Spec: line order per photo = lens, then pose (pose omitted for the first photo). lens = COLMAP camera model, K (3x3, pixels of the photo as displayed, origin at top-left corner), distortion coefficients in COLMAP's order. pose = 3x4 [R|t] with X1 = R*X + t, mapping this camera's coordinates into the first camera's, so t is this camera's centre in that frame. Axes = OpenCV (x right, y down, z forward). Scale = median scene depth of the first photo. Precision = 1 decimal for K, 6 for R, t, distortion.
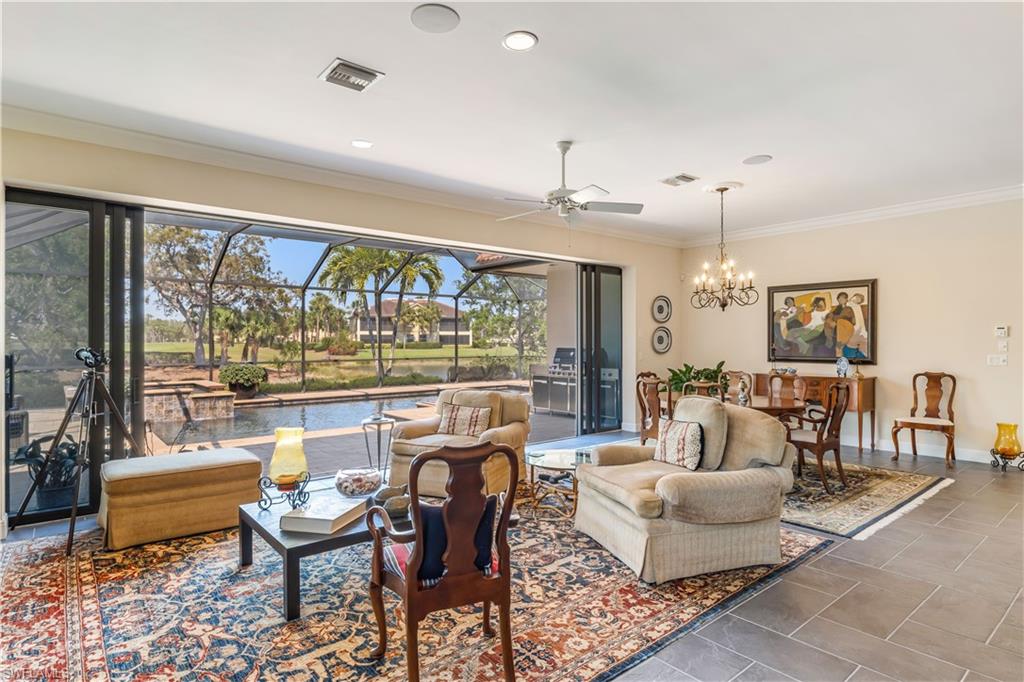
lens RADIAL K [[553.3, 0, 513.2], [0, 553.3, 341.5], [0, 0, 1]] dist [-0.006739, -0.001542]
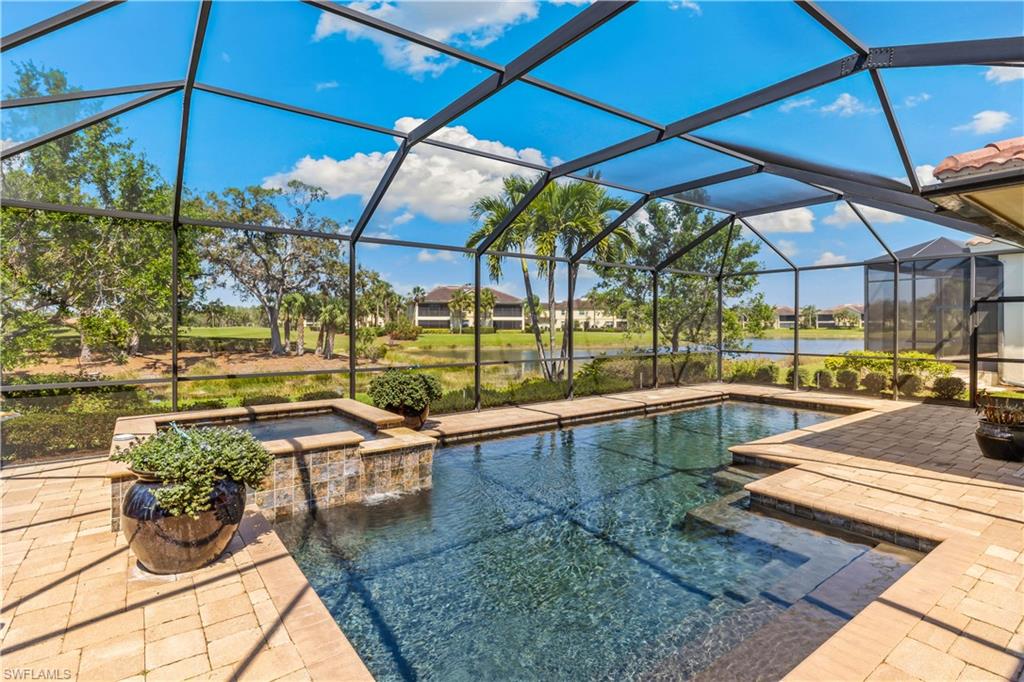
lens RADIAL K [[504.7, 0, 510.3], [0, 504.7, 323.0], [0, 0, 1]] dist [-0.001052, 0.000180]
pose [[0.998280, 0.001417, -0.058605, -0.580647], [-0.001761, 0.999981, -0.005823, -0.017622], [0.058596, 0.005916, 0.998264, 0.764655]]
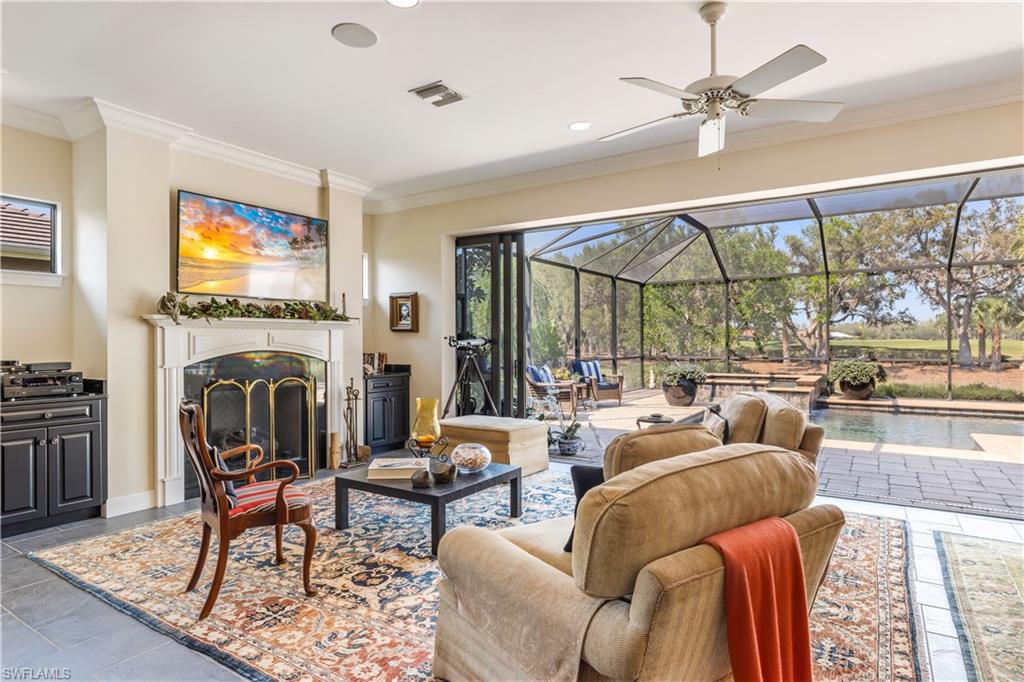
lens RADIAL K [[563.8, 0, 514.5], [0, 563.8, 339.0], [0, 0, 1]] dist [-0.005135, -0.000766]
pose [[0.297773, -0.002504, -0.954633, 0.368962], [0.002983, 0.999994, -0.001692, 0.010700], [0.954632, -0.002344, 0.297779, 0.342996]]
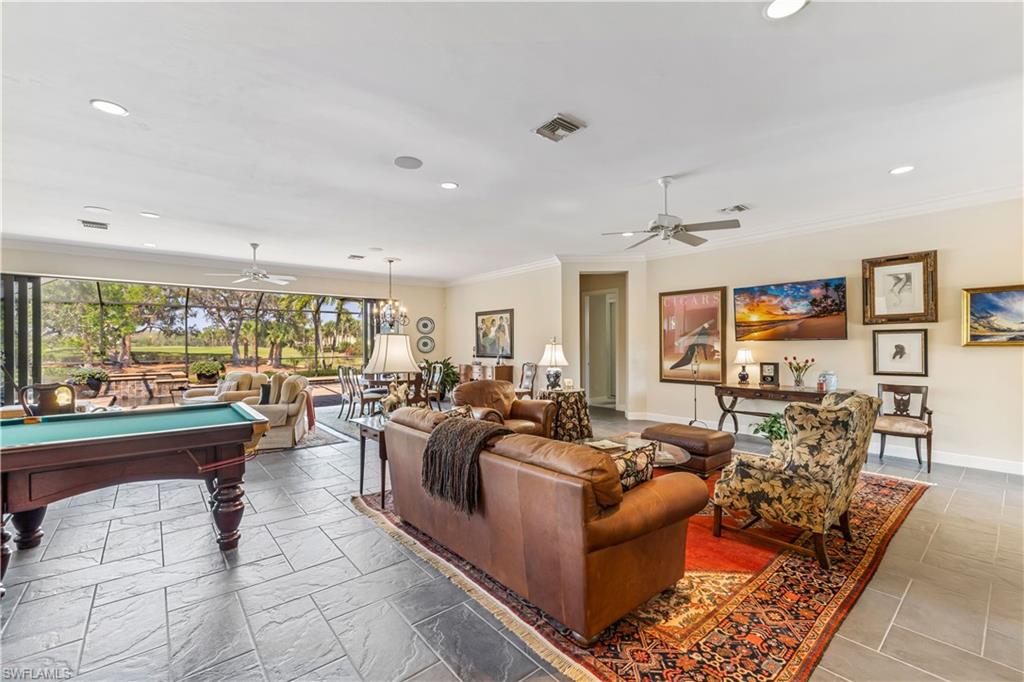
lens RADIAL K [[432.0, 0, 514.3], [0, 432.0, 344.8], [0, 0, 1]] dist [-0.000778, 0.000095]
pose [[0.999975, -0.003148, 0.006364, 0.576253], [0.003144, 0.999995, 0.000603, -0.001653], [-0.006366, -0.000583, 0.999980, -0.304072]]
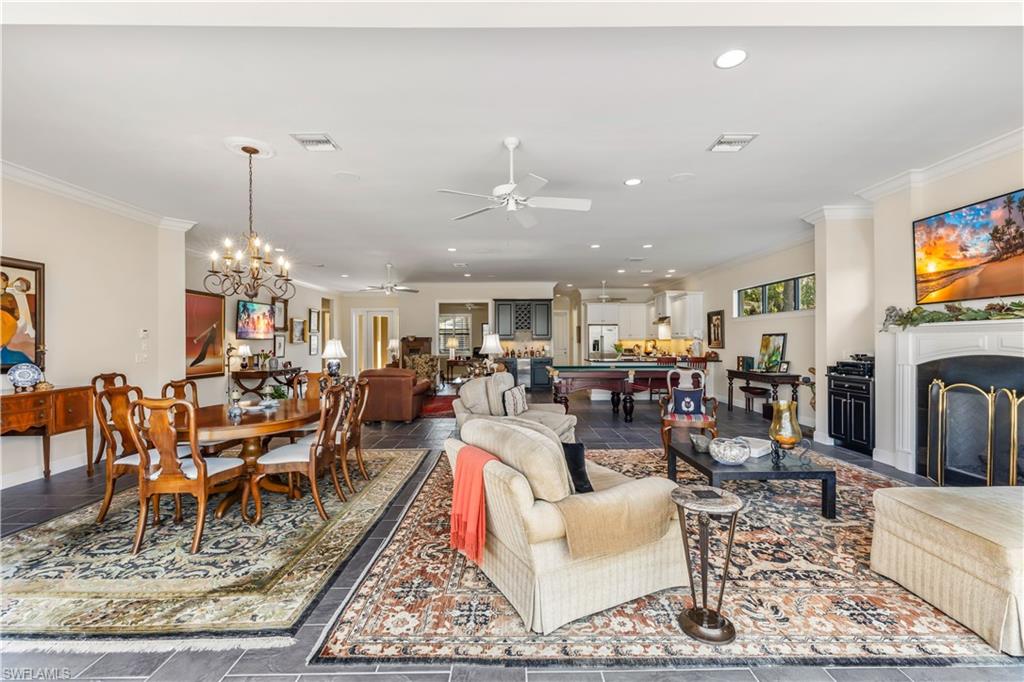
lens RADIAL K [[432.0, 0, 514.3], [0, 432.0, 344.8], [0, 0, 1]] dist [-0.000778, 0.000095]
pose [[-0.776612, 0.001078, 0.629978, -0.233356], [0.007217, 0.999948, 0.007187, 0.003893], [-0.629938, 0.010128, -0.776580, 0.931142]]
